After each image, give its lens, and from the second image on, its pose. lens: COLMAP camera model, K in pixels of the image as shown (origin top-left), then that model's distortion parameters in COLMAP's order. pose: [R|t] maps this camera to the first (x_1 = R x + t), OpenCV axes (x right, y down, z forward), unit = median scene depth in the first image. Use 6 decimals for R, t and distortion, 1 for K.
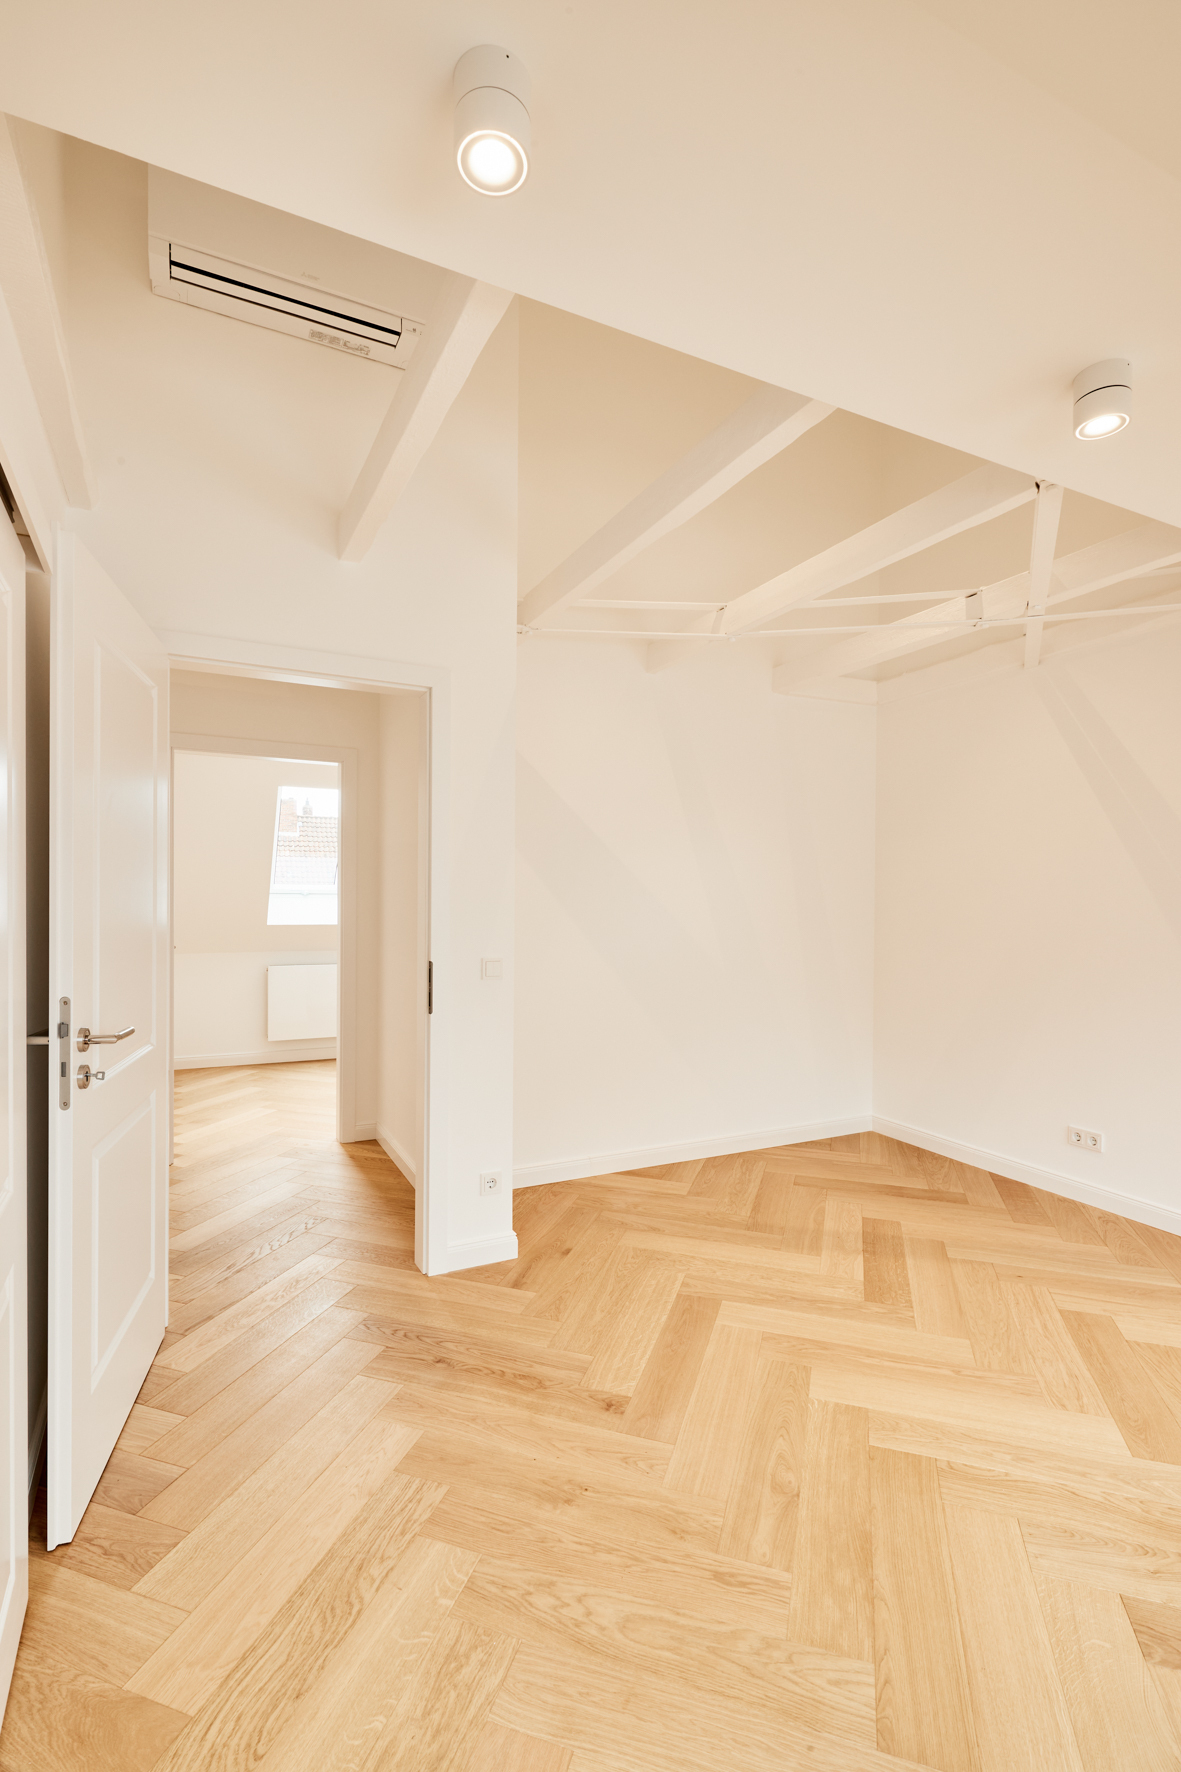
lens RADIAL K [[806.8, 0, 584.7], [0, 806.8, 897.8], [0, 0, 1]] dist [0.000672, -0.001014]
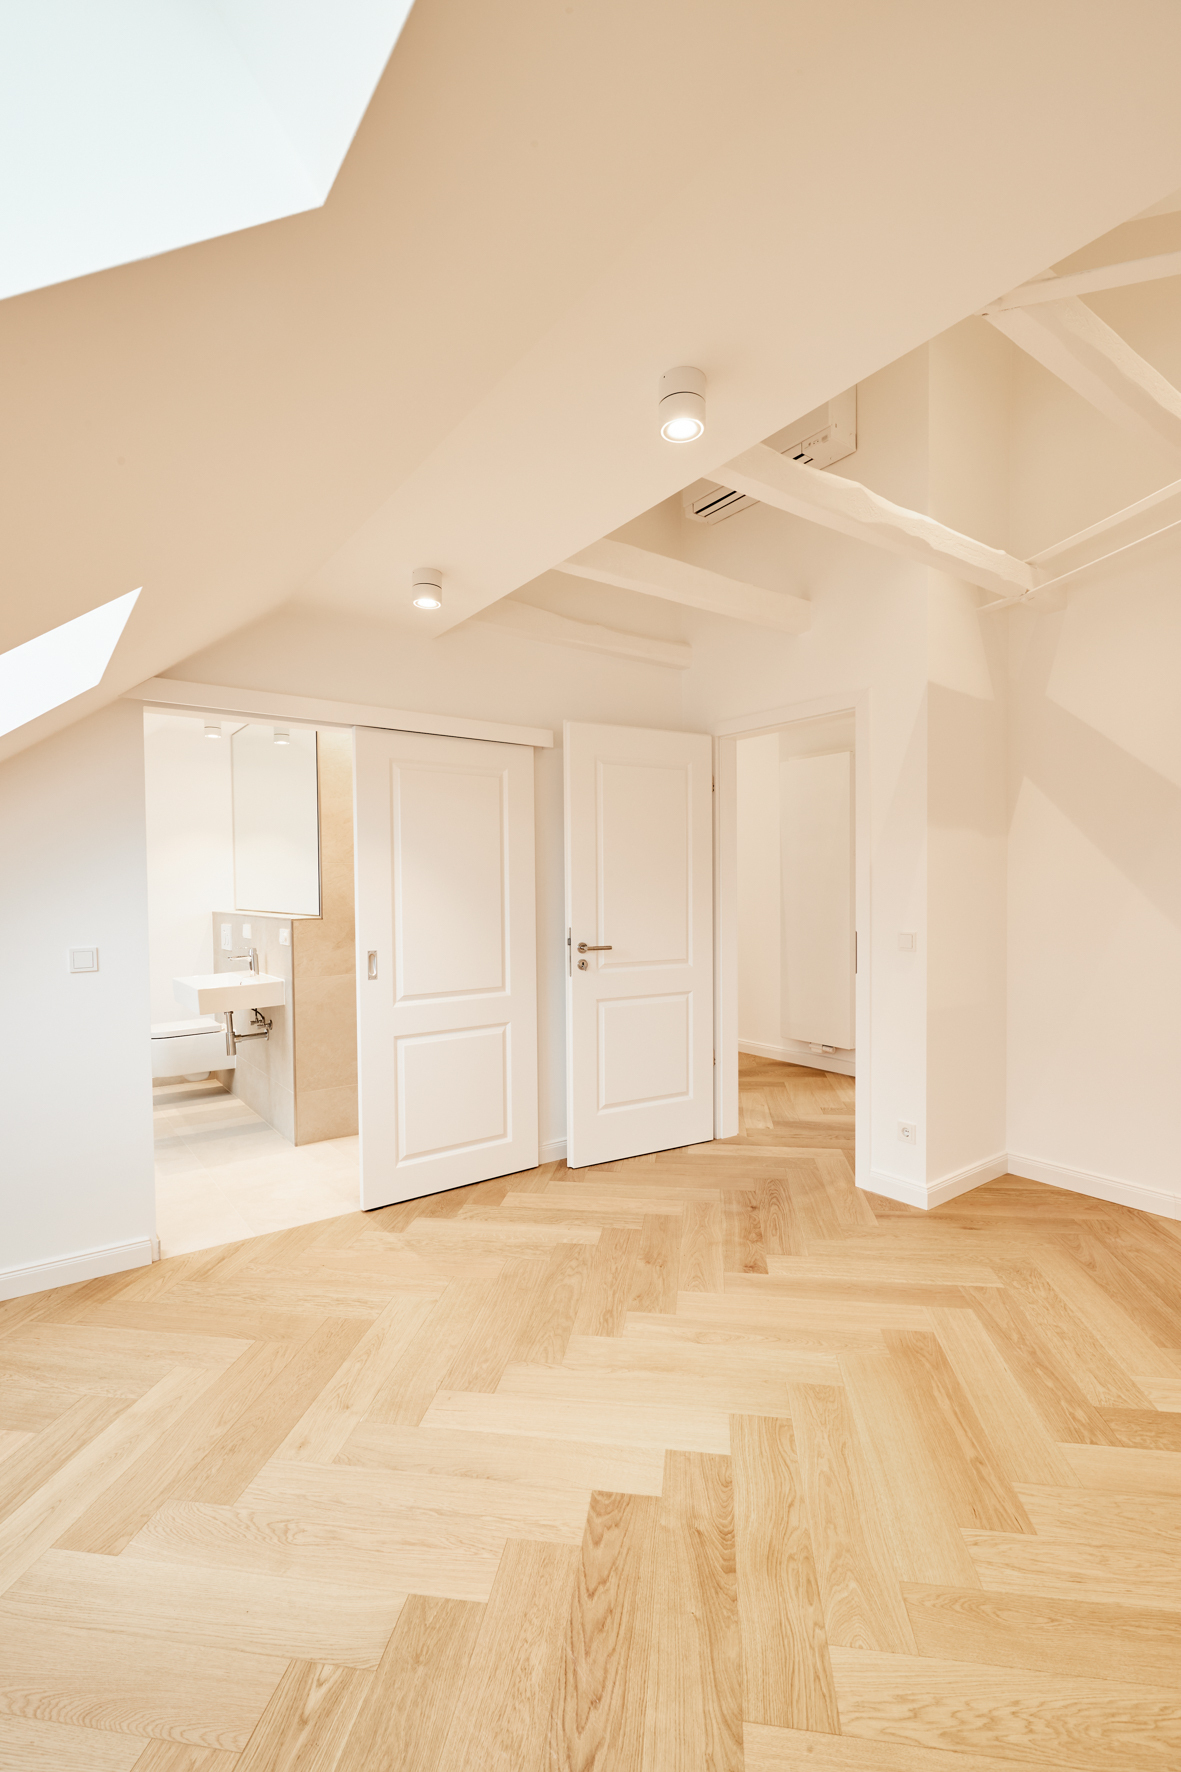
lens RADIAL K [[806.8, 0, 593.9], [0, 806.8, 888.7], [0, 0, 1]] dist [0.000672, -0.001014]
pose [[0.171672, -0.010200, -0.985101, 1.270903], [0.012111, 0.999893, -0.008242, 0.026847], [0.985080, -0.010515, 0.171777, 0.531224]]
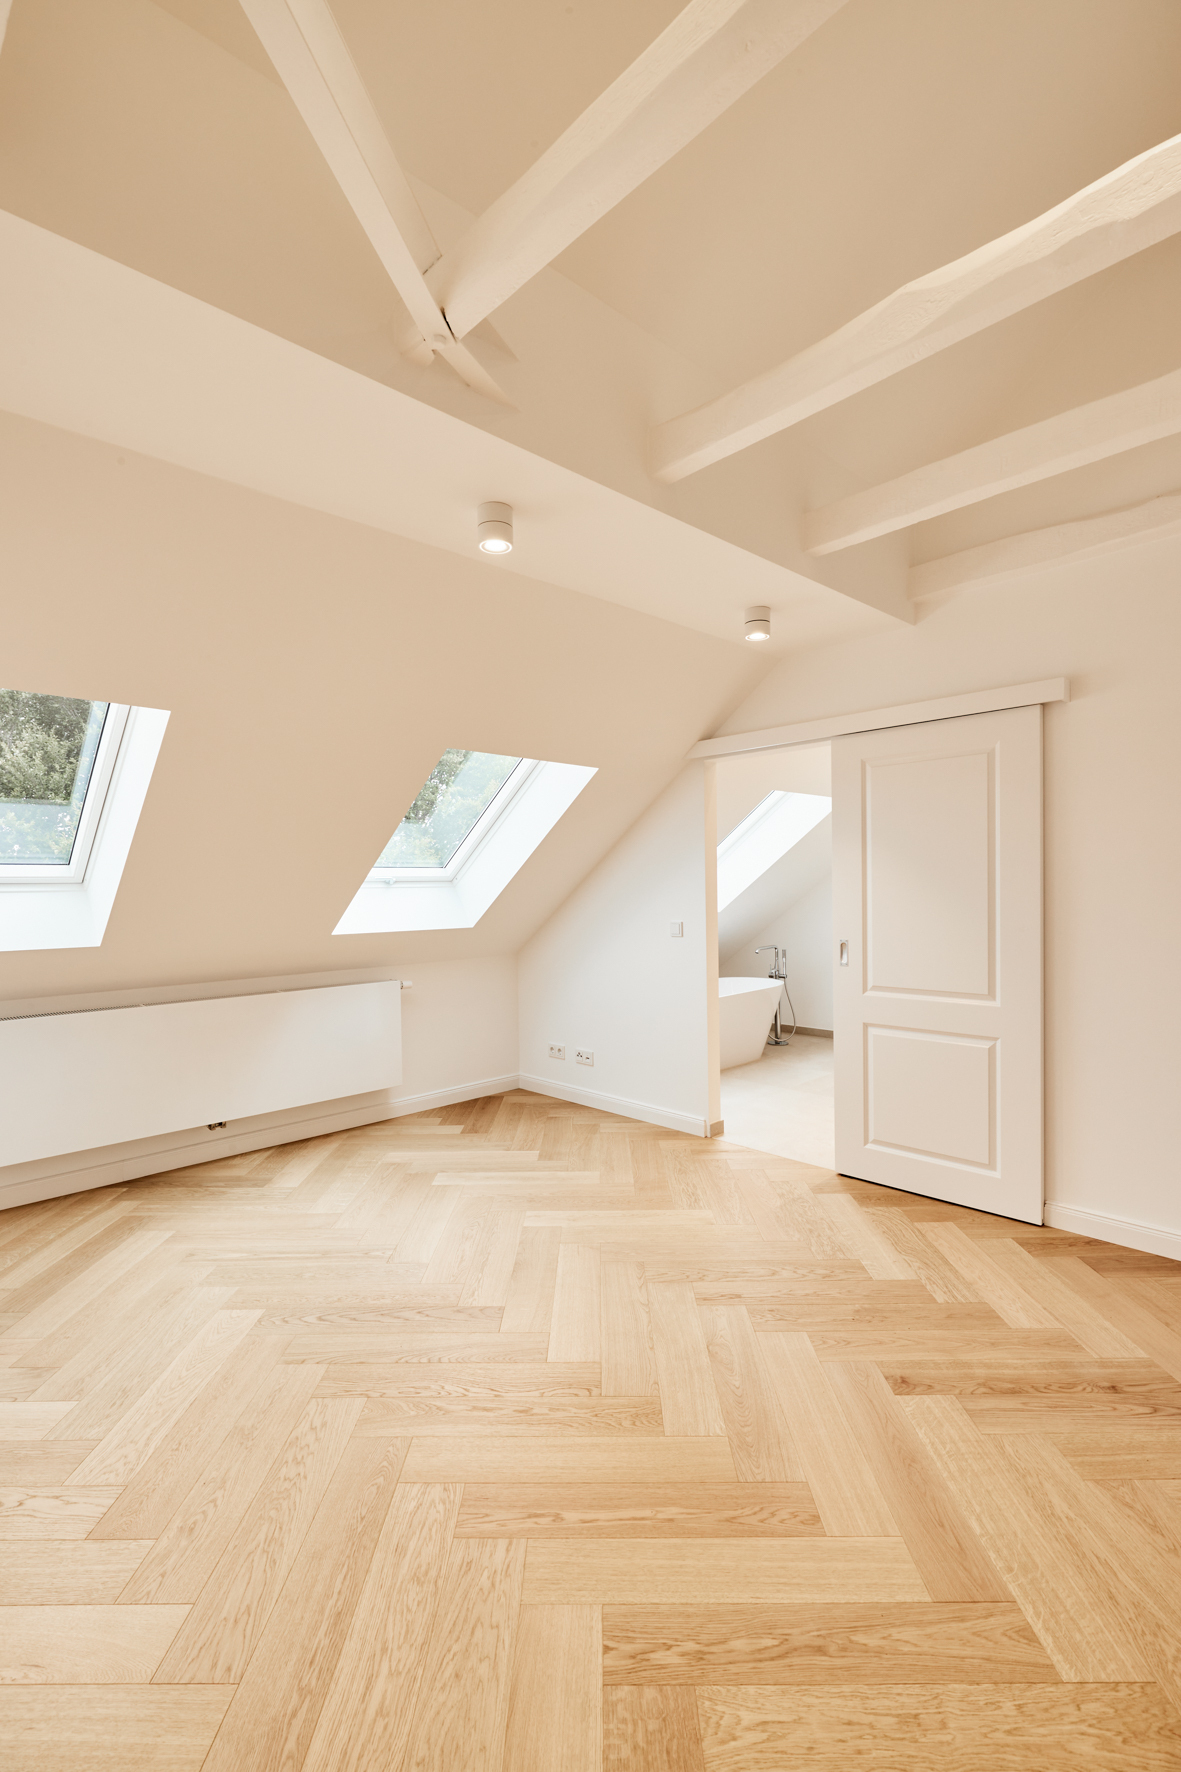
lens RADIAL K [[806.8, 0, 582.8], [0, 806.8, 887.7], [0, 0, 1]] dist [0.000672, -0.001014]
pose [[-0.954493, 0.006074, -0.298170, 0.700393], [0.007338, 0.999968, -0.003119, 0.019759], [0.298142, -0.005165, -0.954508, 1.828320]]
